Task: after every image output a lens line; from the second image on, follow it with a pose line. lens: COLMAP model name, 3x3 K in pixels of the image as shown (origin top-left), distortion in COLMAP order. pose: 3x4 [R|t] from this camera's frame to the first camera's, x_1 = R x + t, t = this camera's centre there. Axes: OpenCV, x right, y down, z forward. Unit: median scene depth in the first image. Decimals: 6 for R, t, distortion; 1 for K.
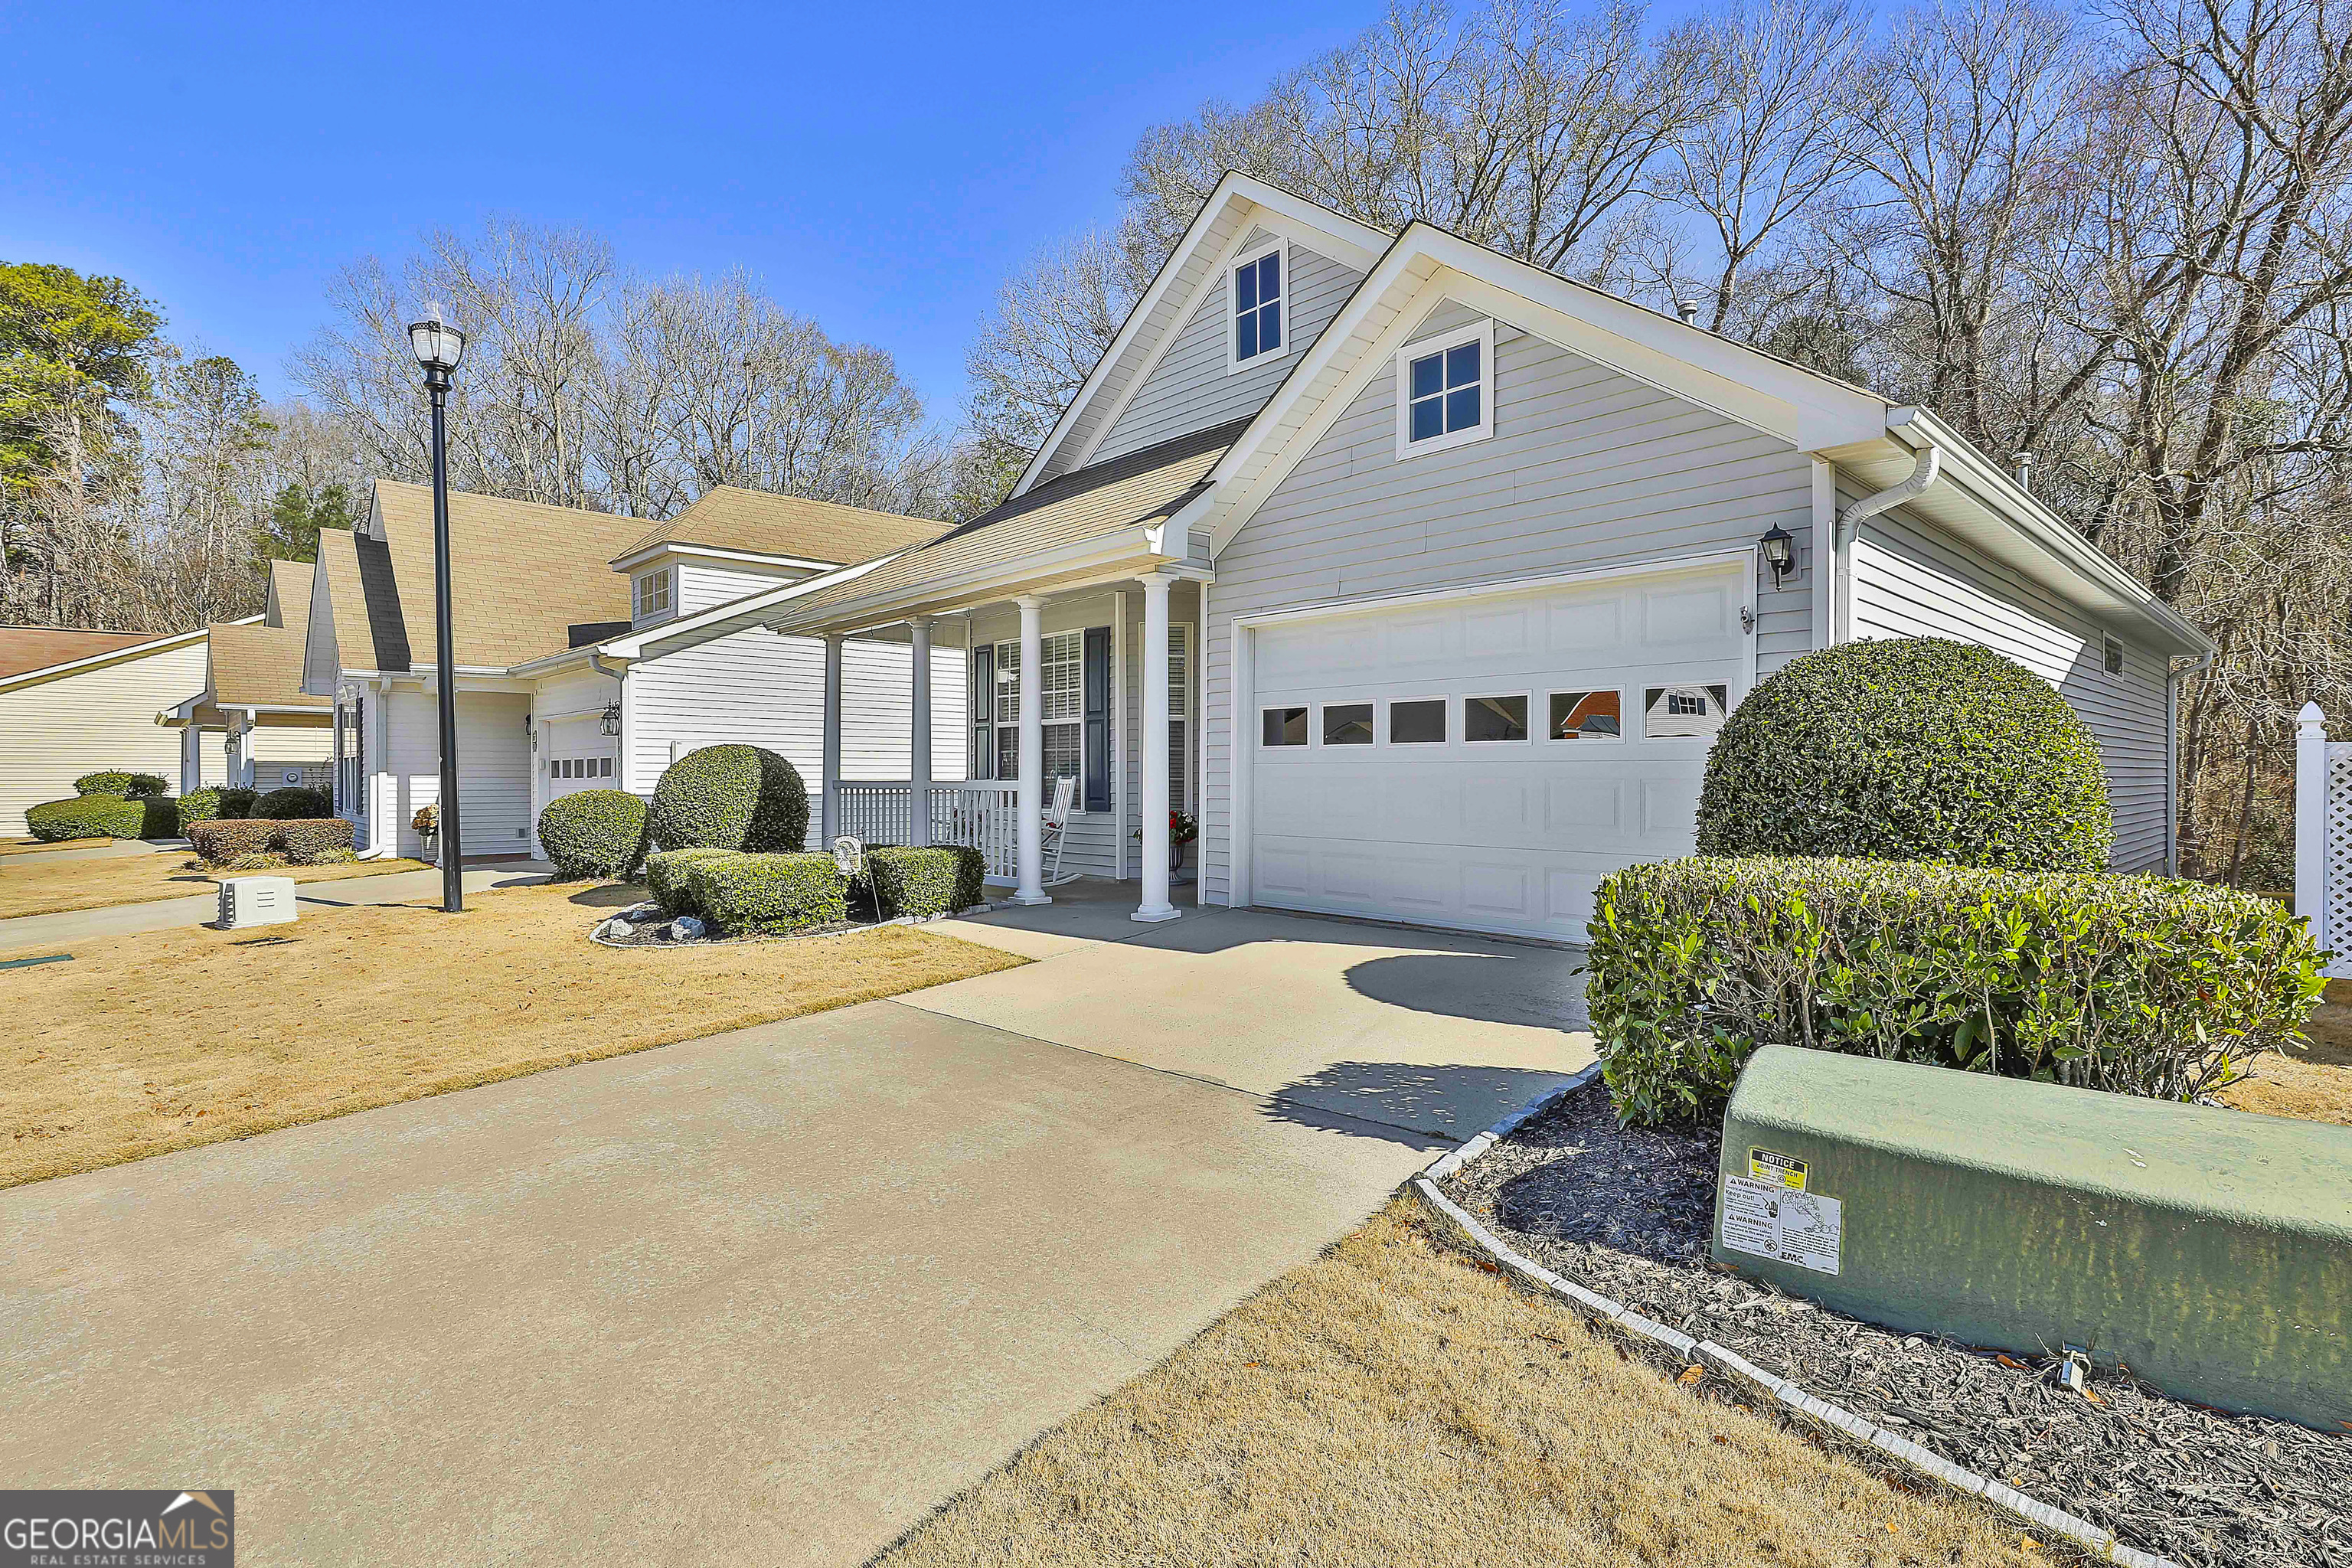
lens RADIAL K [[1127.5, 0, 1182.7], [0, 1127.5, 789.8], [0, 0, 1]] dist [-0.006687, 0.004778]
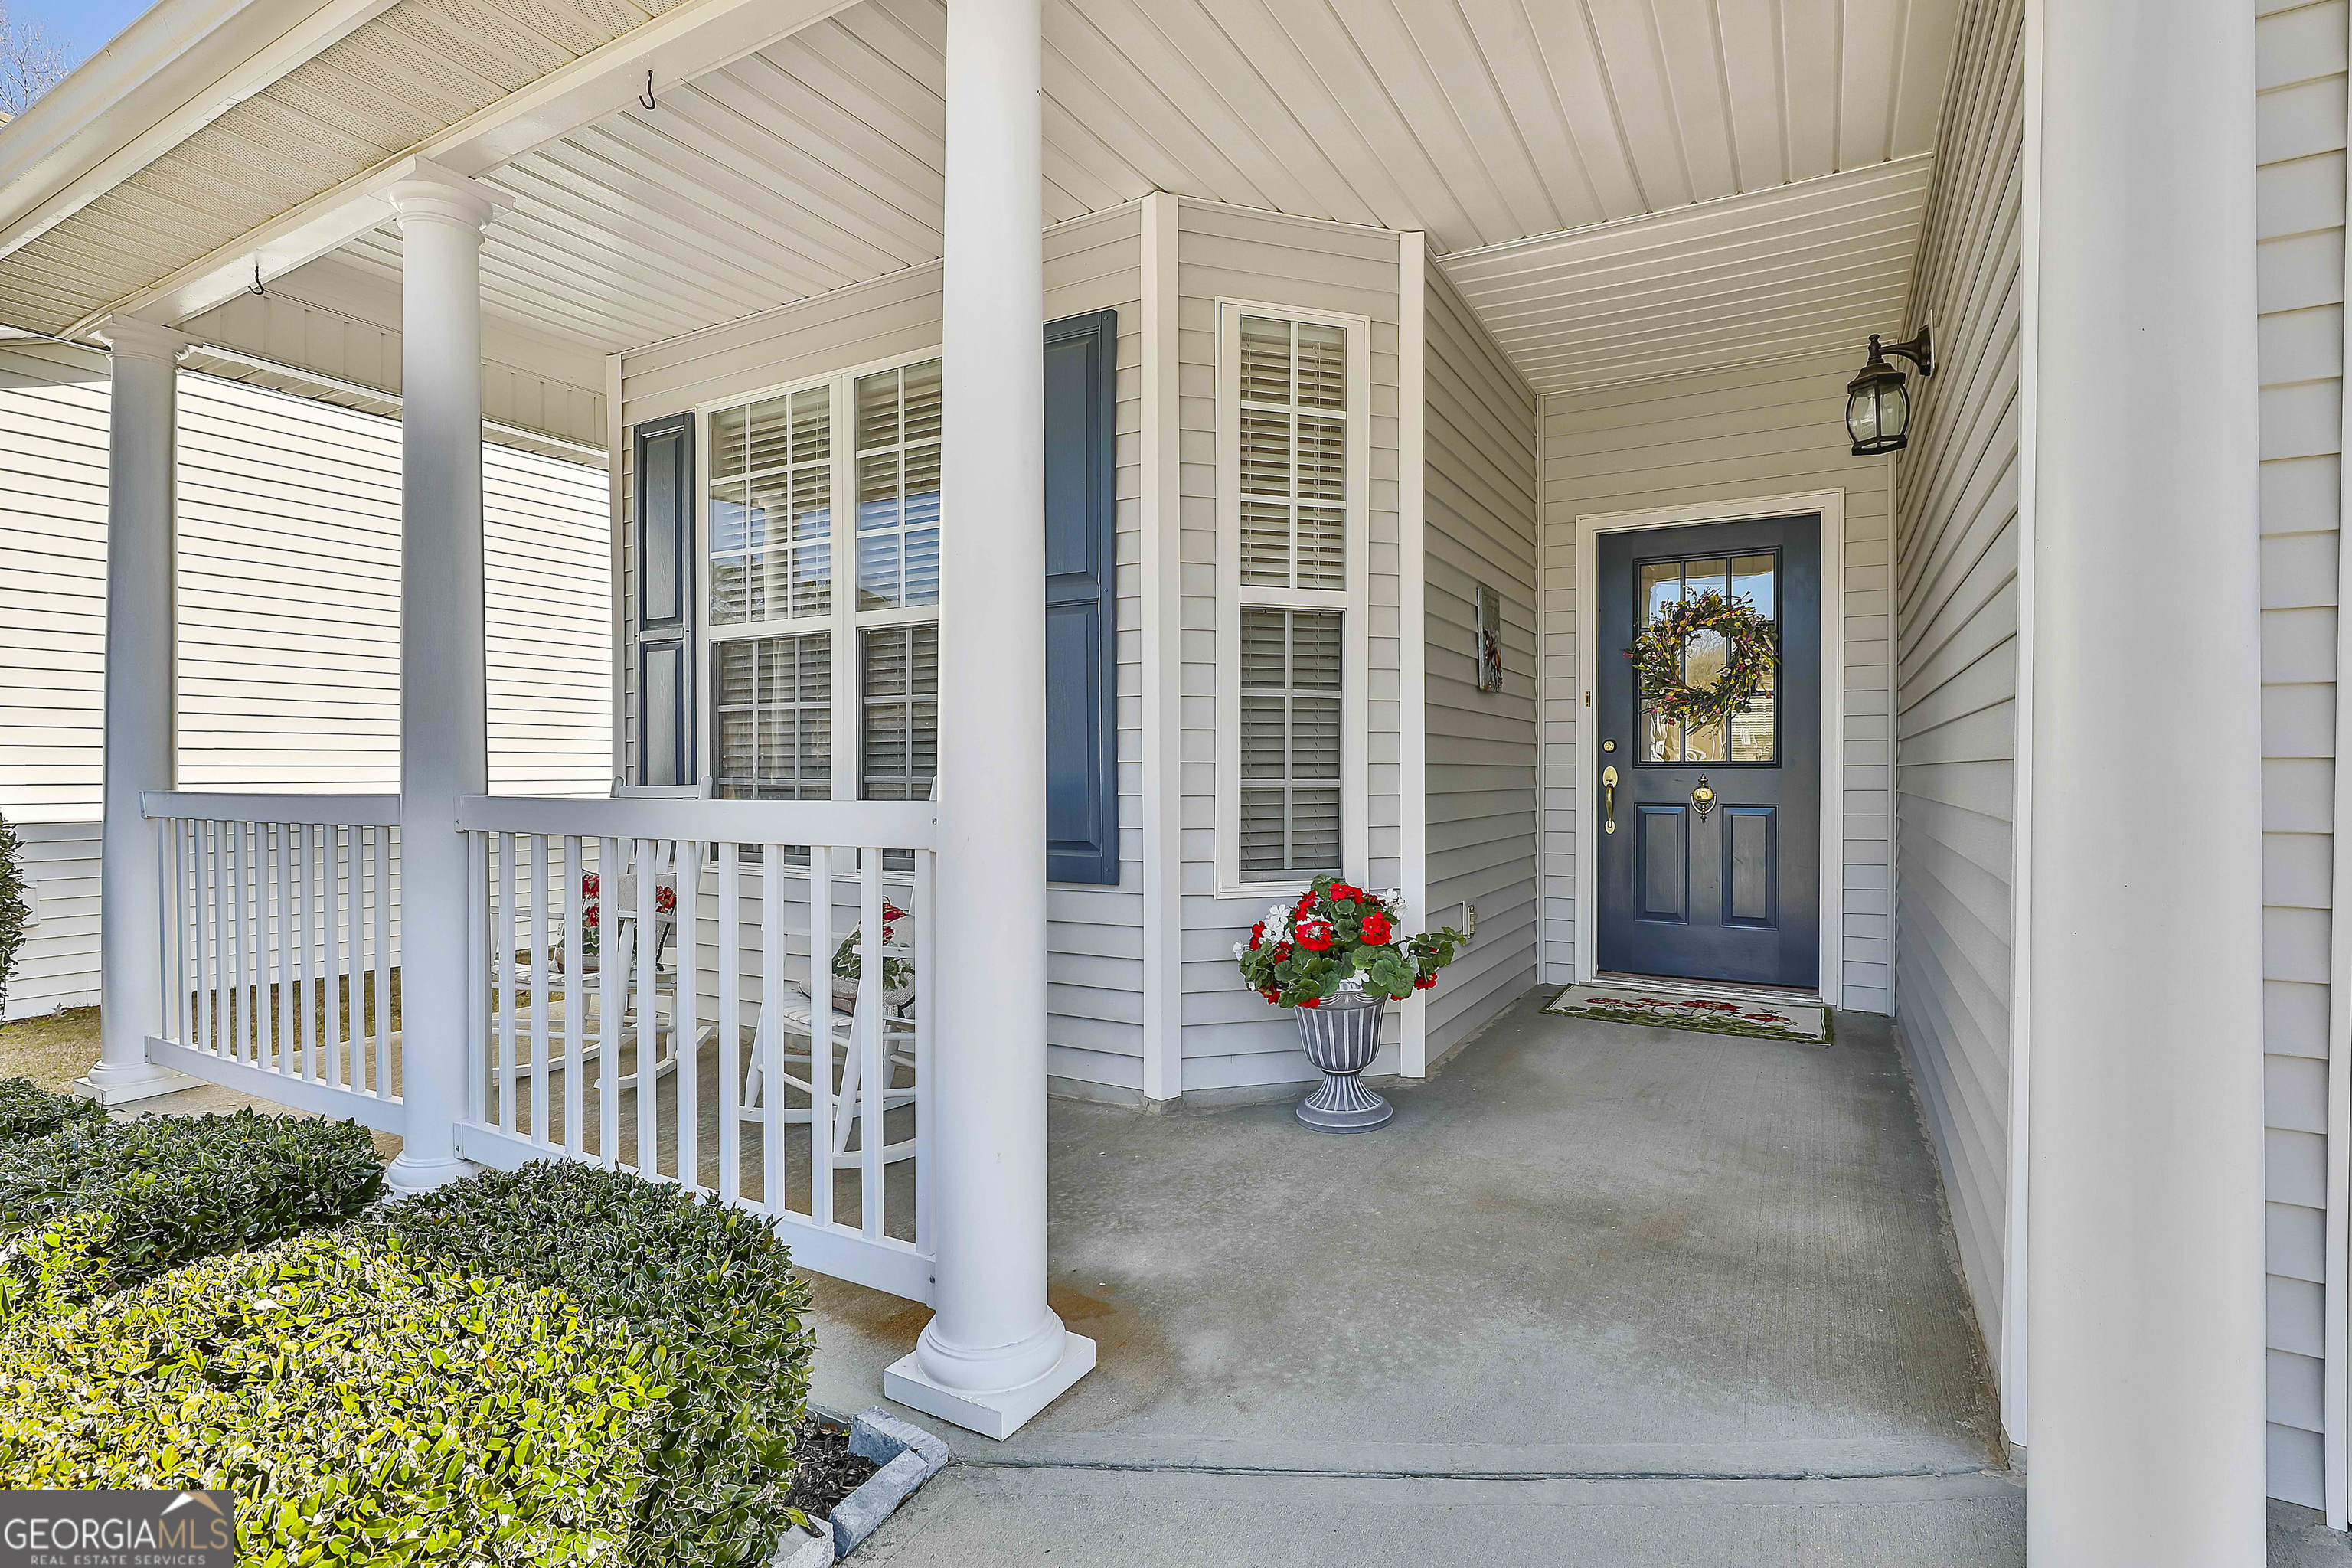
lens RADIAL K [[1127.5, 0, 1172.5], [0, 1127.5, 790.6], [0, 0, 1]] dist [-0.006687, 0.004778]
pose [[0.954401, -0.006266, 0.298462, -0.183748], [0.006990, 0.999975, -0.001357, -0.009413], [-0.298446, 0.003382, 0.954421, 0.870128]]
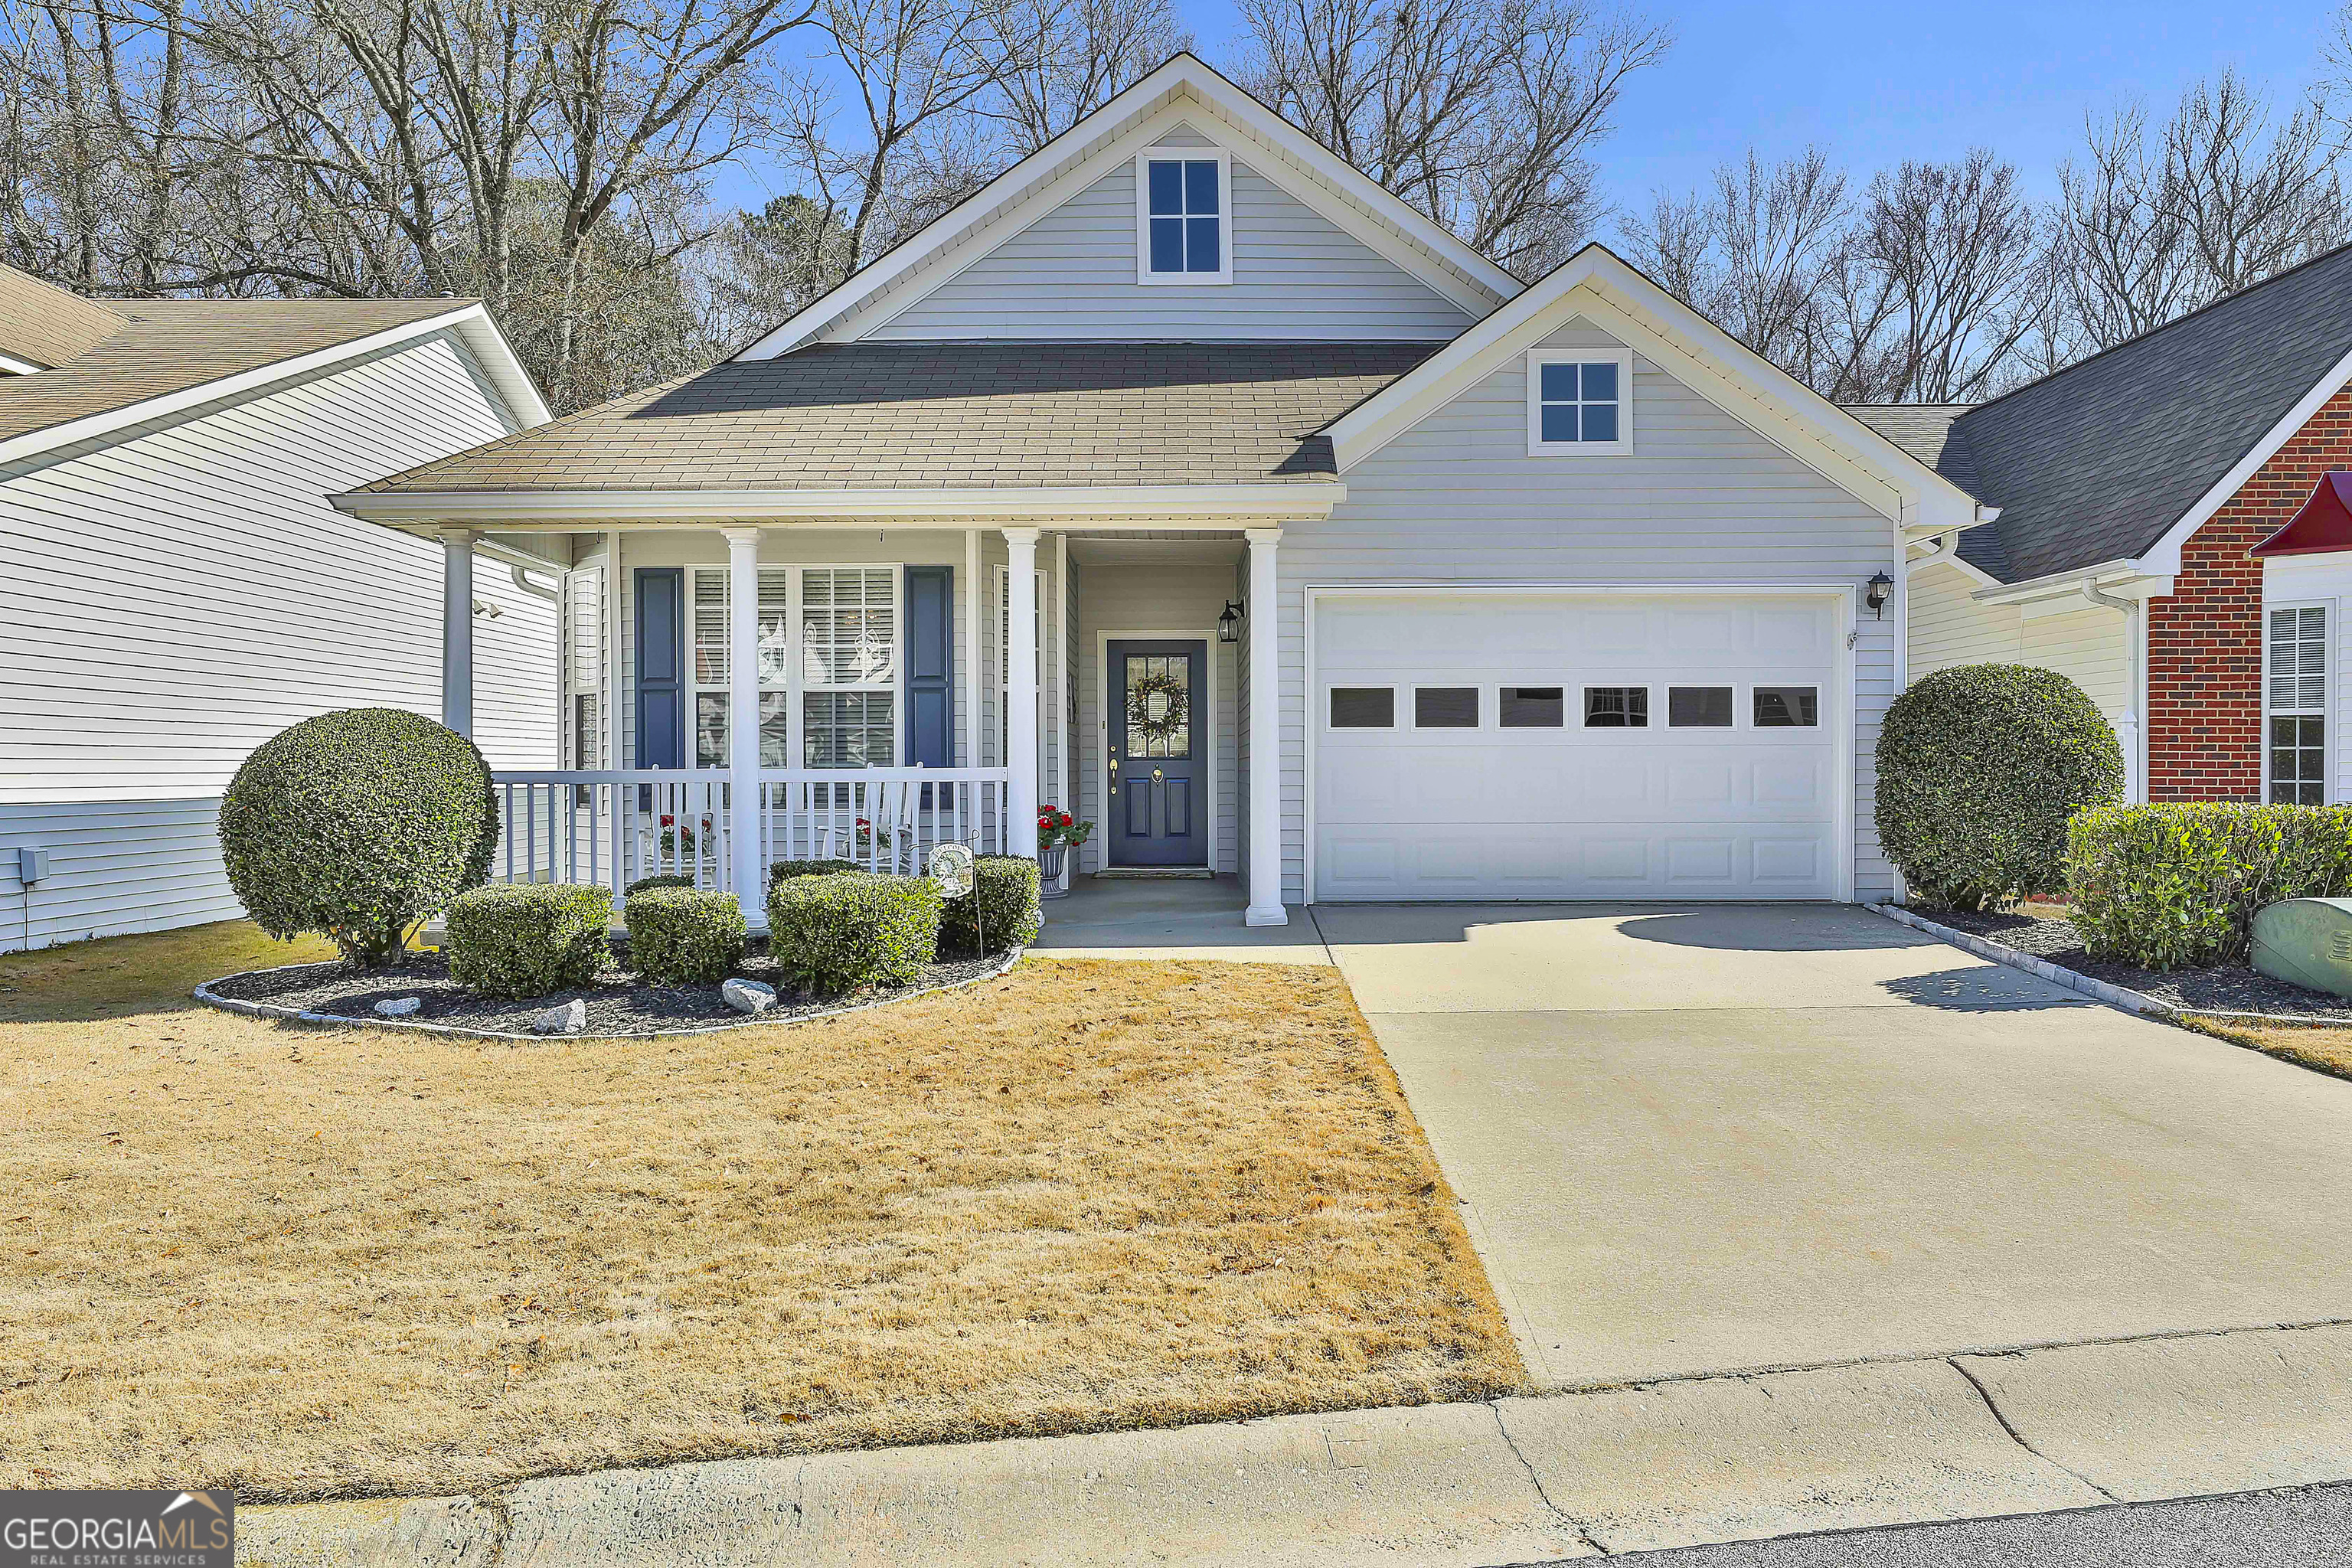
lens RADIAL K [[1617.5, 0, 1167.9], [0, 1617.5, 778.5], [0, 0, 1]] dist [0.011036, 0.002074]
pose [[0.688199, -0.005219, 0.725503, -0.953932], [0.012603, 0.999909, -0.004761, 0.007039], [-0.725413, 0.012420, 0.688202, 0.185254]]
